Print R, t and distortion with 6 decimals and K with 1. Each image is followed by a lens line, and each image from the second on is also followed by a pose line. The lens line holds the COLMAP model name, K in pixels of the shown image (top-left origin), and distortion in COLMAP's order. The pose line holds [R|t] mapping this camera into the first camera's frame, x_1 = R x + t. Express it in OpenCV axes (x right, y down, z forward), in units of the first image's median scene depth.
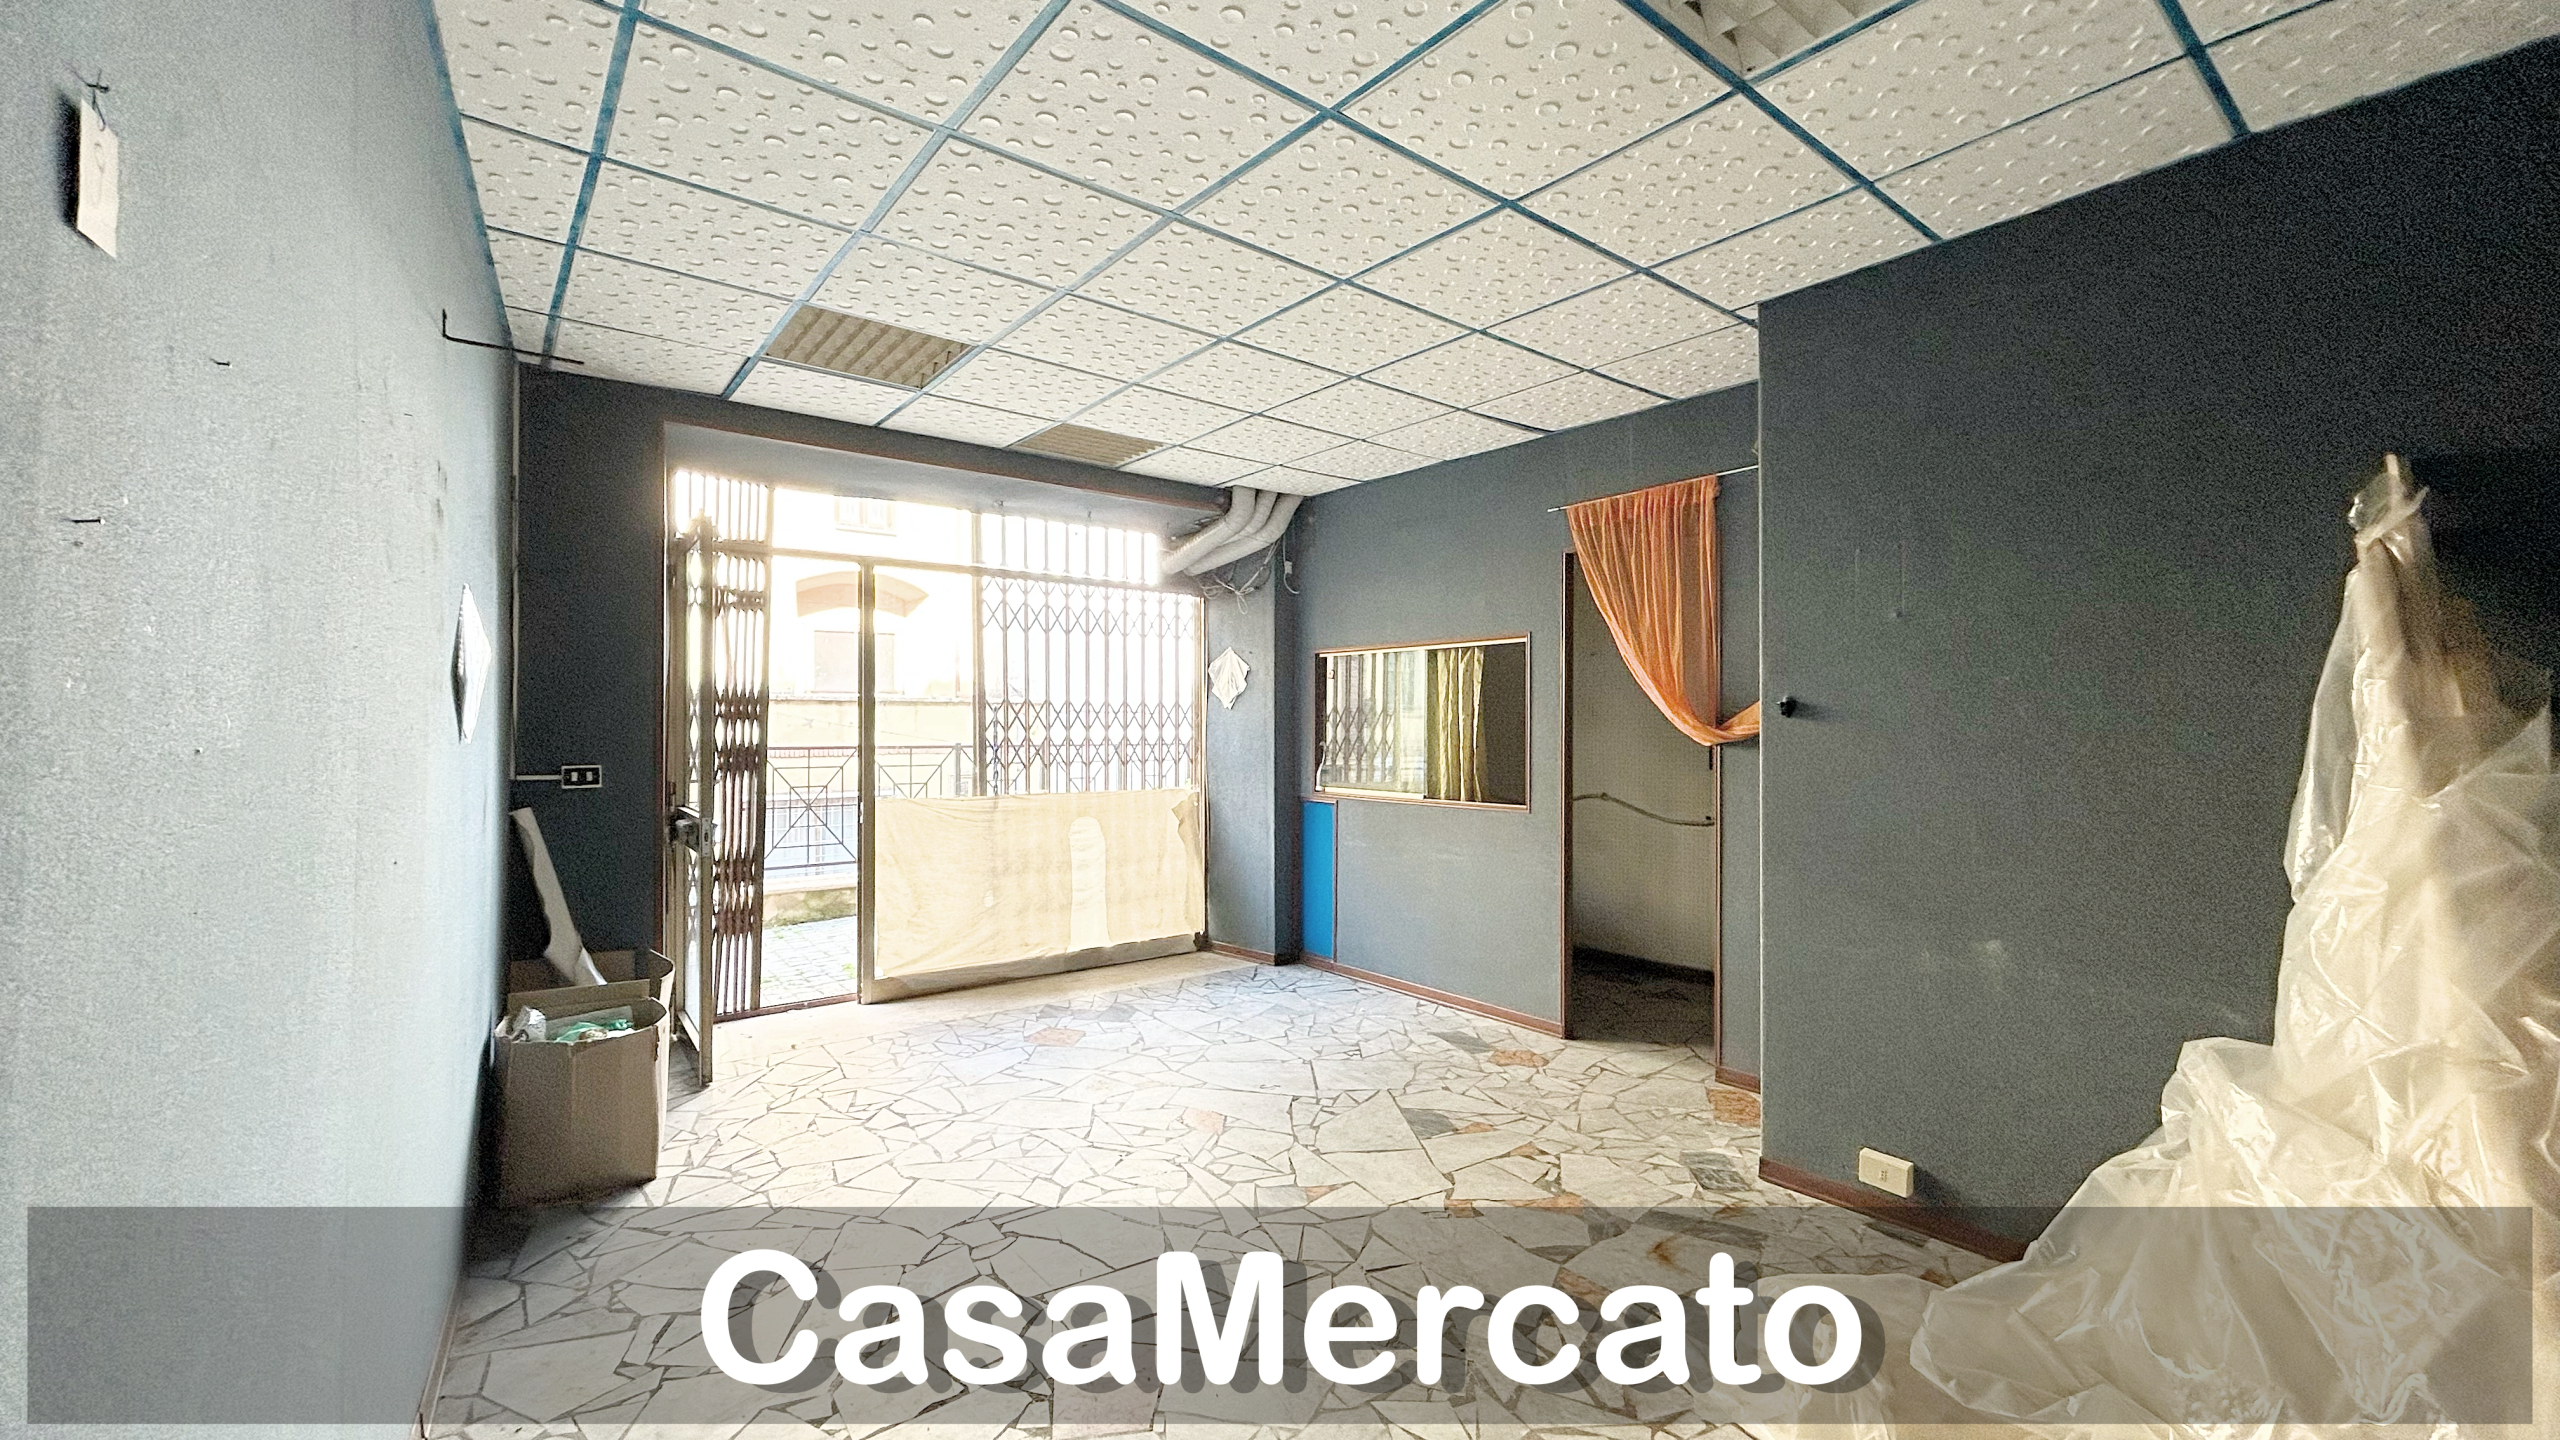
lens RADIAL K [[1033.4, 0, 1280.0], [0, 1033.4, 720.0], [0, 0, 1]] dist [0.000982, 0.000105]
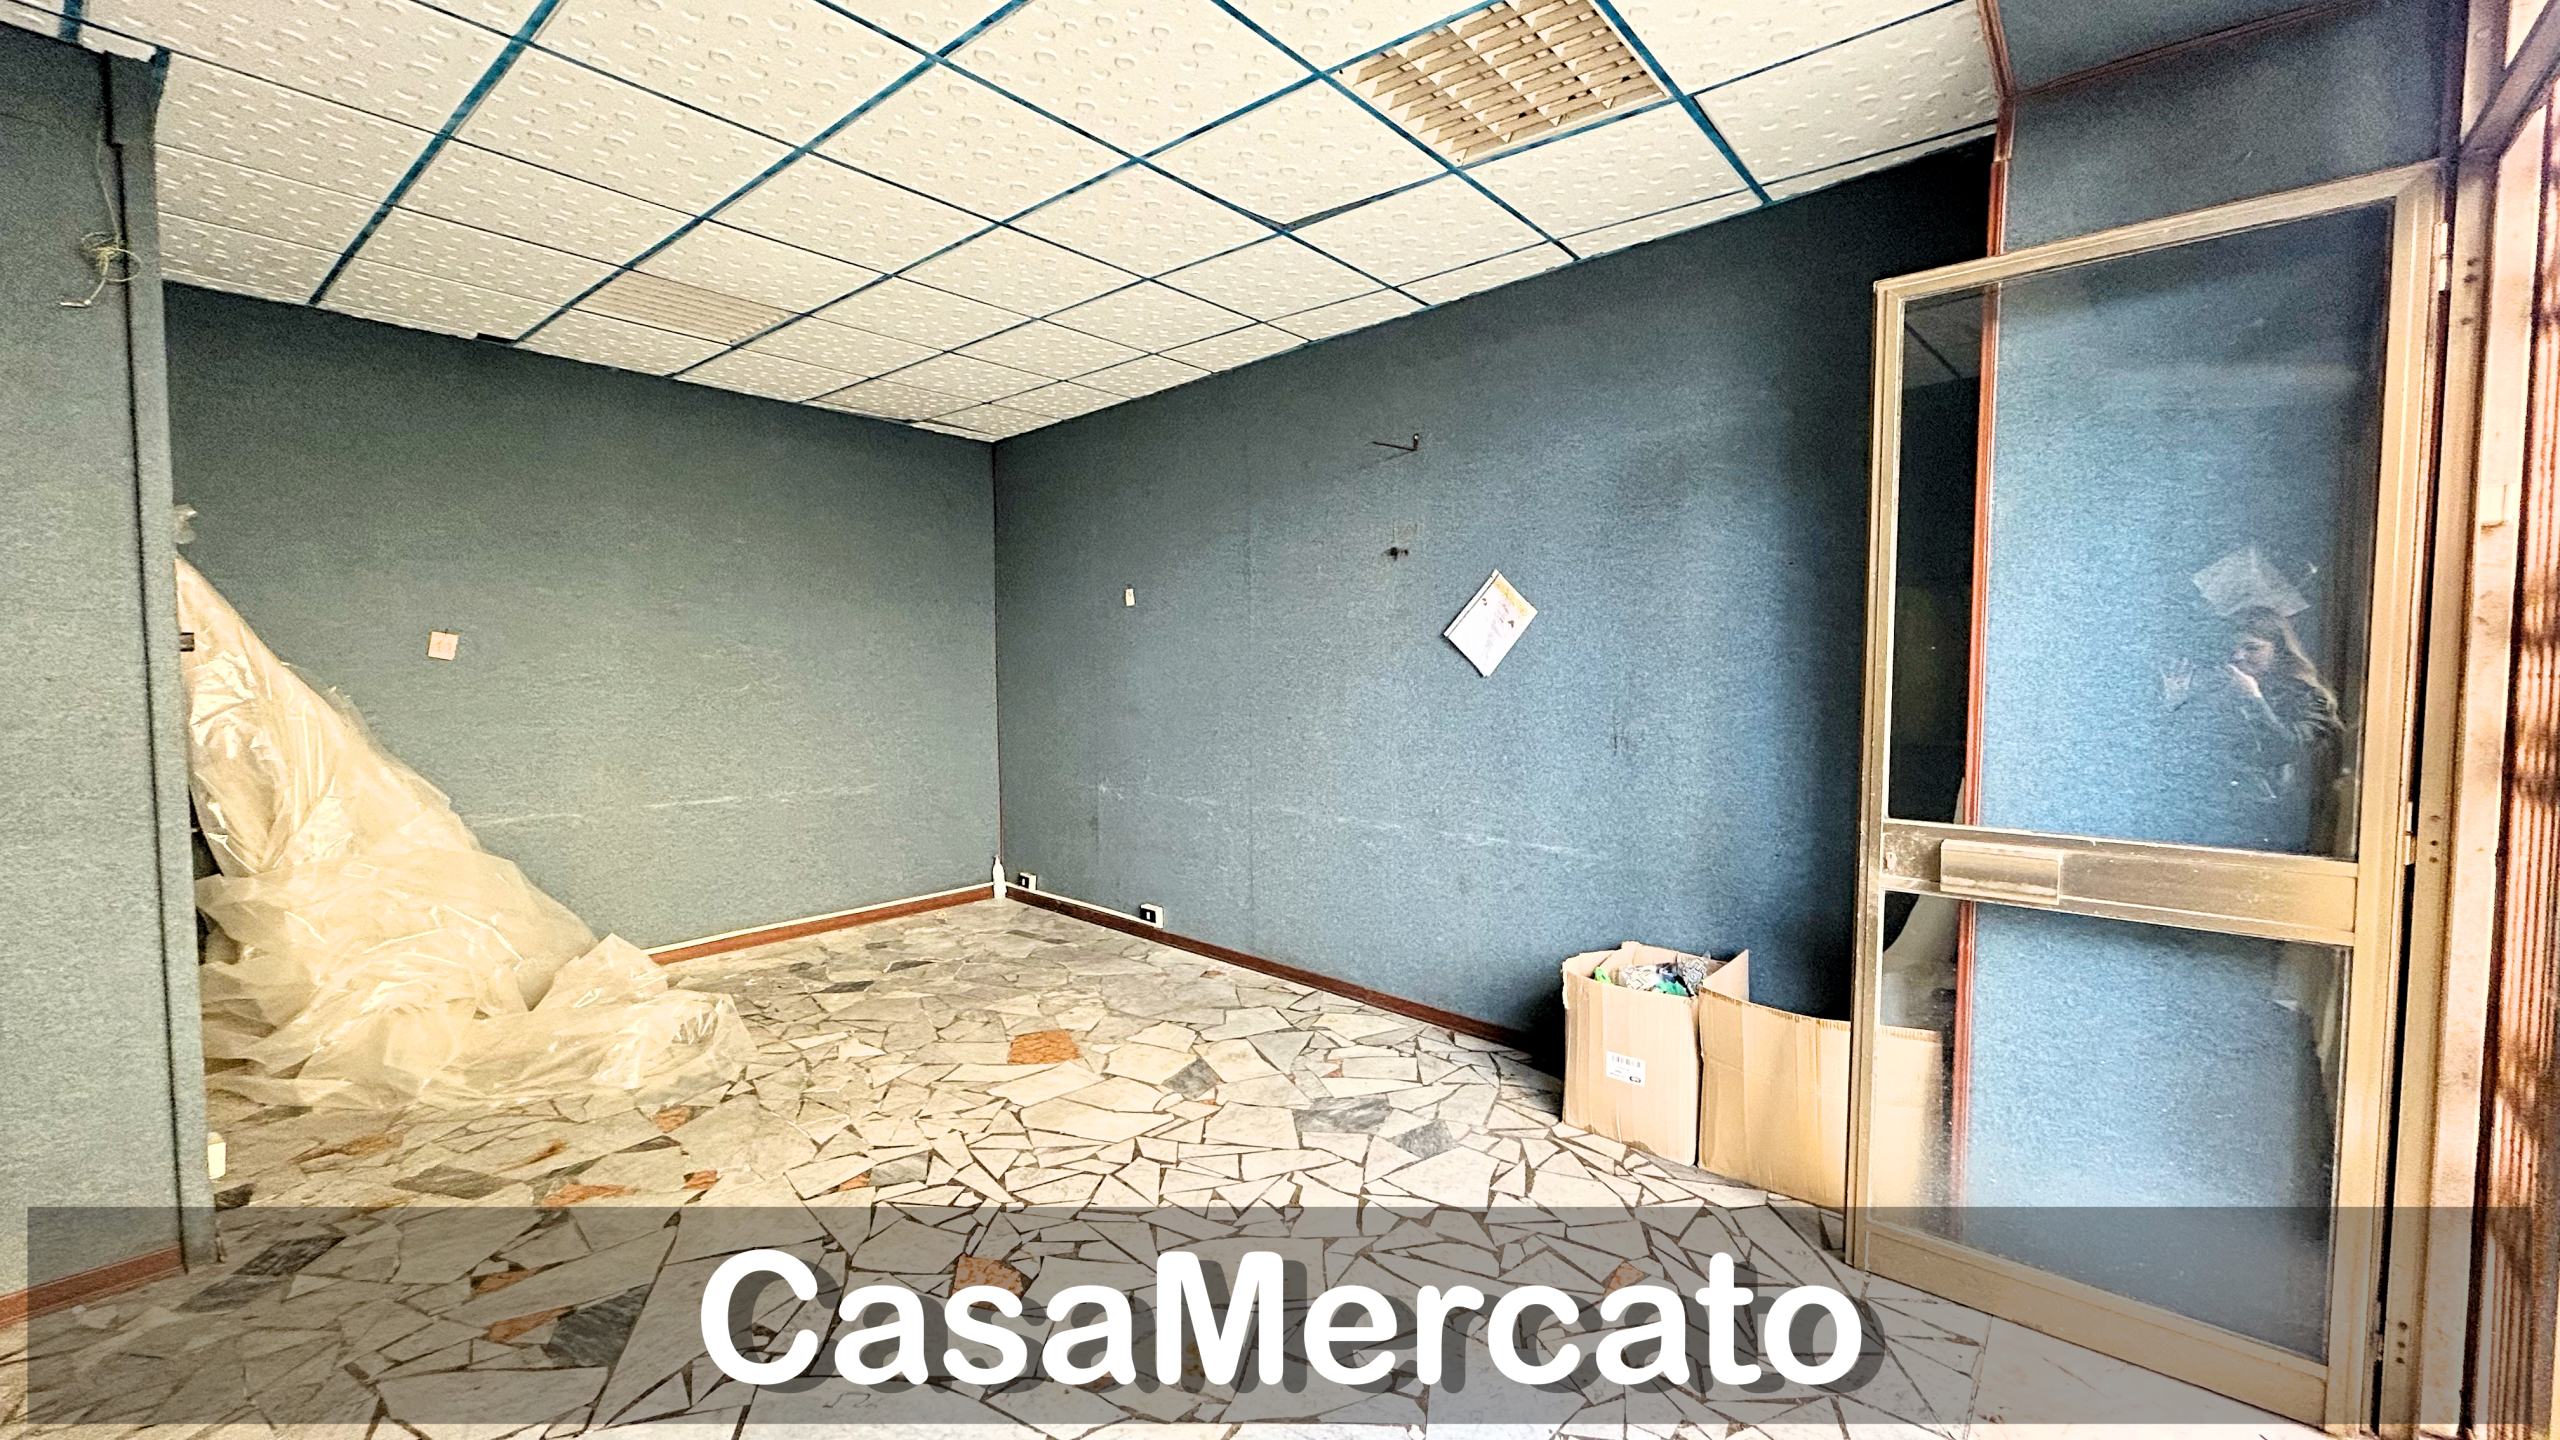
lens RADIAL K [[1048.7, 0, 1280.0], [0, 1048.7, 720.0], [0, 0, 1]] dist [-0.001337, -0.000131]
pose [[-0.979983, 0.011723, -0.198735, -0.088740], [0.003336, 0.999091, 0.042488, 0.010044], [0.199053, 0.040974, -0.979132, 1.159244]]
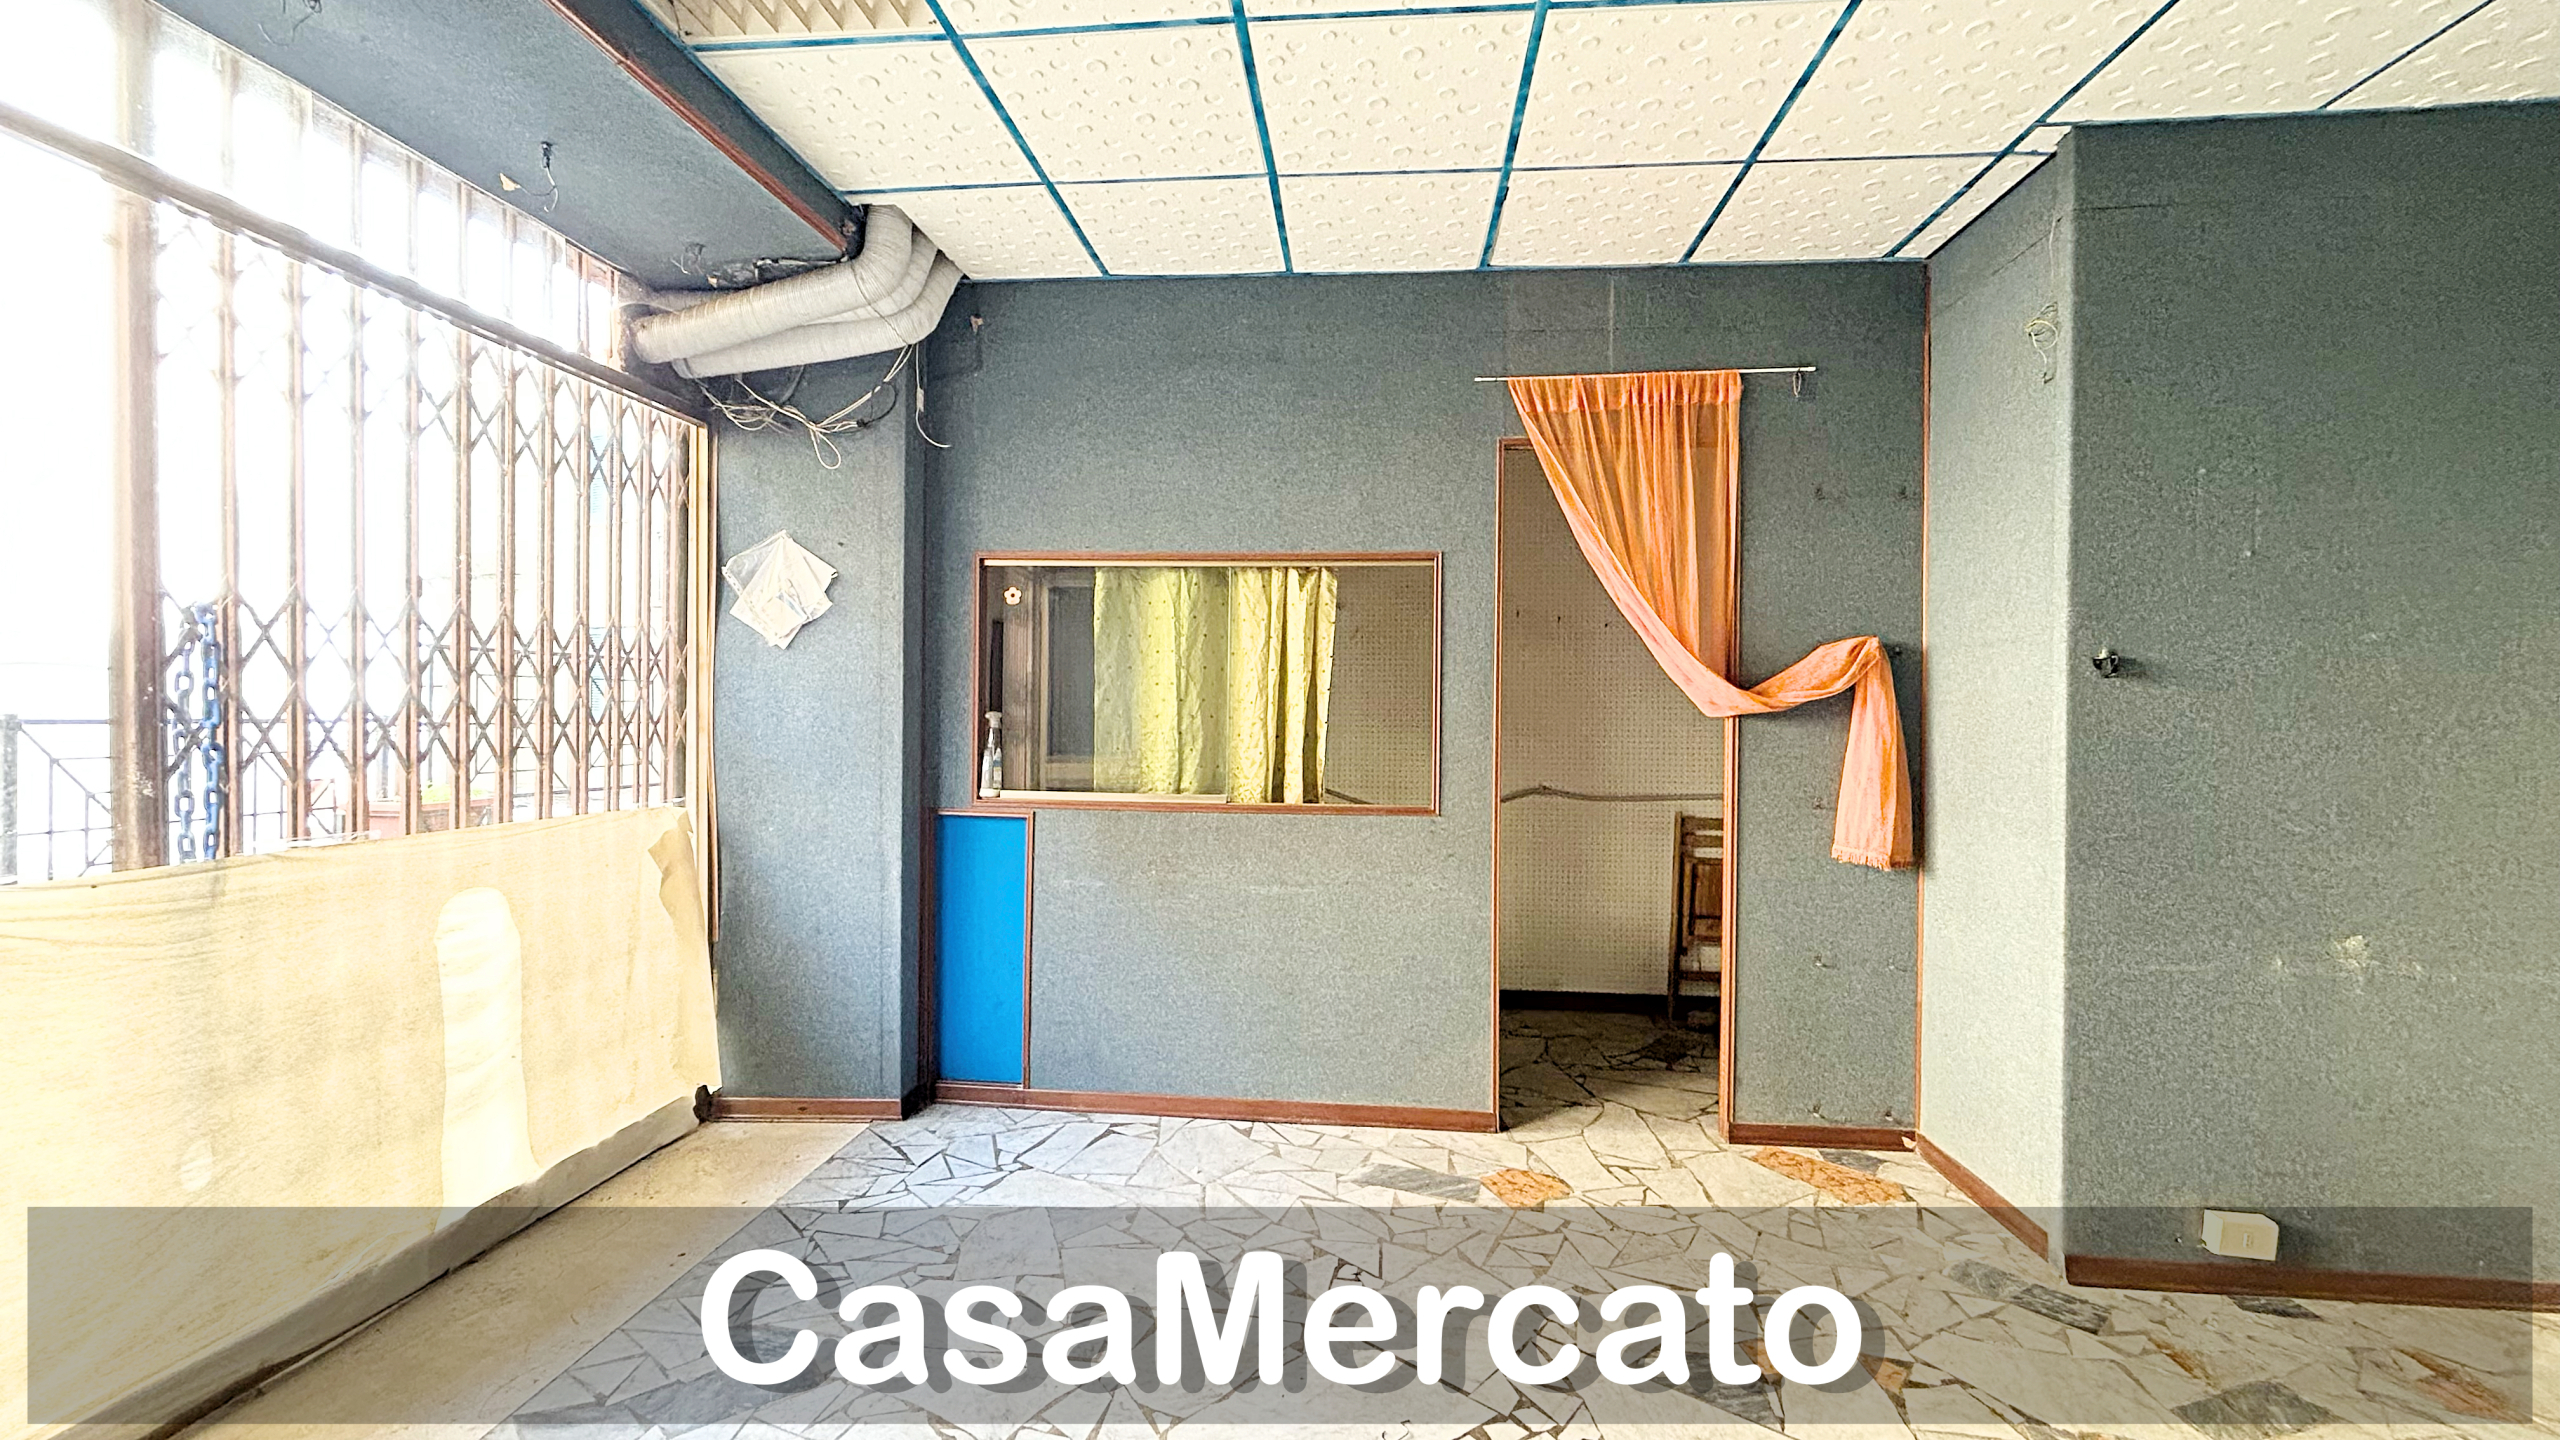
lens RADIAL K [[1033.4, 0, 1280.0], [0, 1033.4, 720.0], [0, 0, 1]] dist [0.000982, 0.000105]
pose [[0.697181, 0.002101, 0.716892, -0.297530], [-0.016545, 0.999777, 0.013160, 0.017413], [-0.716704, -0.021037, 0.697060, 0.548098]]
